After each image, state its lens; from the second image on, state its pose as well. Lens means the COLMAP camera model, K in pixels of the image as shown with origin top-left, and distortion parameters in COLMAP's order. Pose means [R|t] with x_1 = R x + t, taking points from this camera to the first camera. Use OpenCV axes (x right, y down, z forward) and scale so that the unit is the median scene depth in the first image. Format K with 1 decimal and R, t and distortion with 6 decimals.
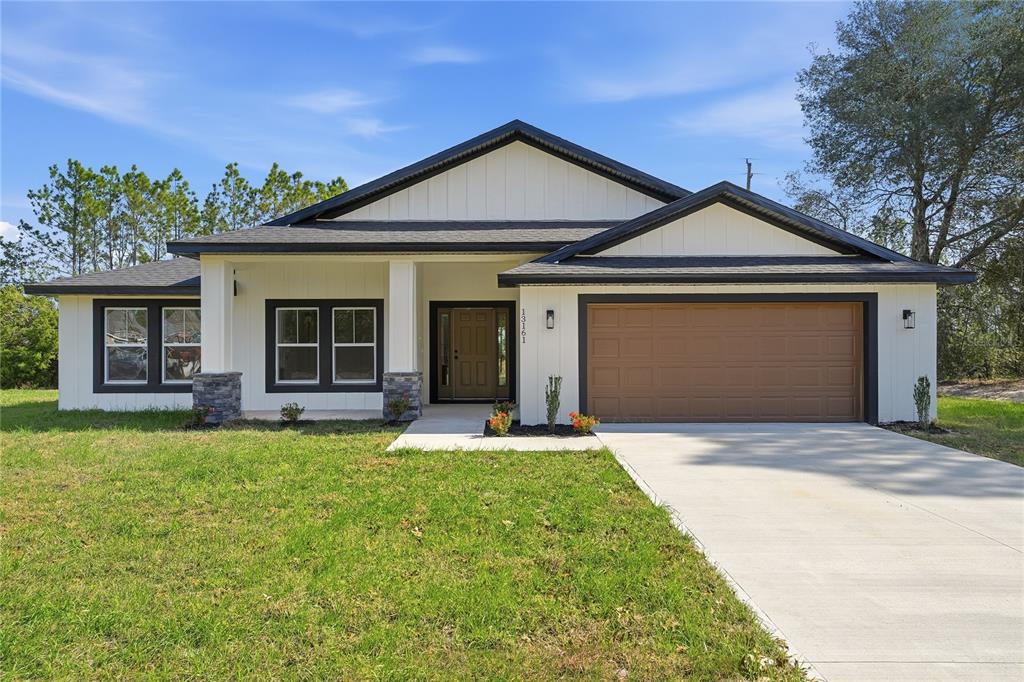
lens RADIAL K [[534.9, 0, 505.8], [0, 534.9, 351.5], [0, 0, 1]] dist [0.000333, -0.000158]
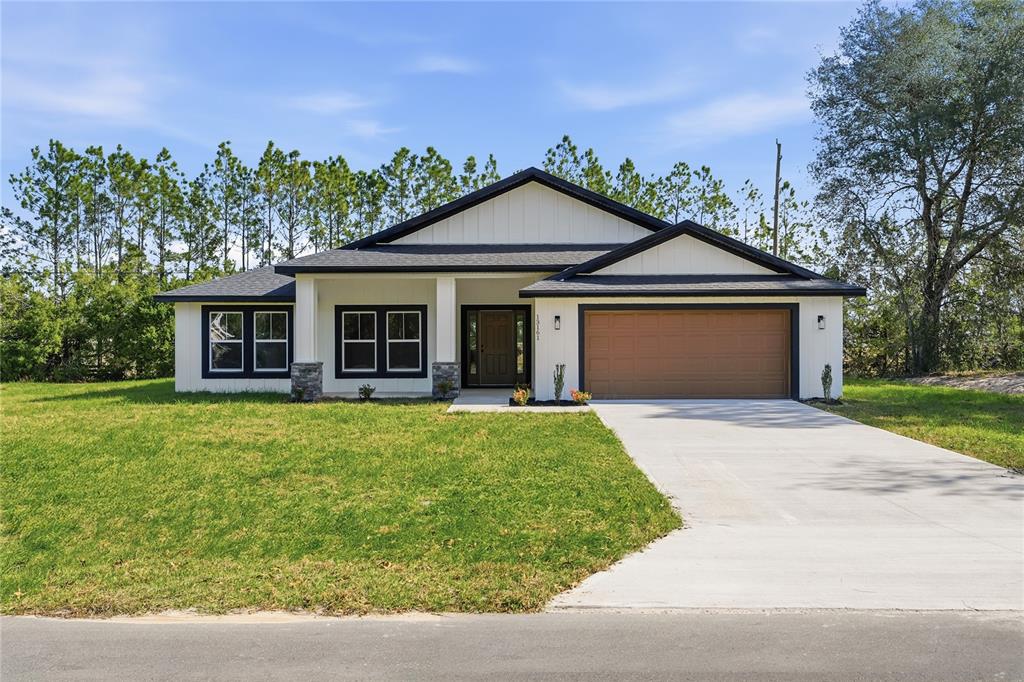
lens RADIAL K [[676.4, 0, 483.2], [0, 676.4, 343.2], [0, 0, 1]] dist [-0.041531, -0.000278]
pose [[0.998644, -0.001375, -0.052050, -0.013358], [0.001360, 0.999999, -0.000328, -0.006418], [0.052051, 0.000257, 0.998644, -0.605630]]
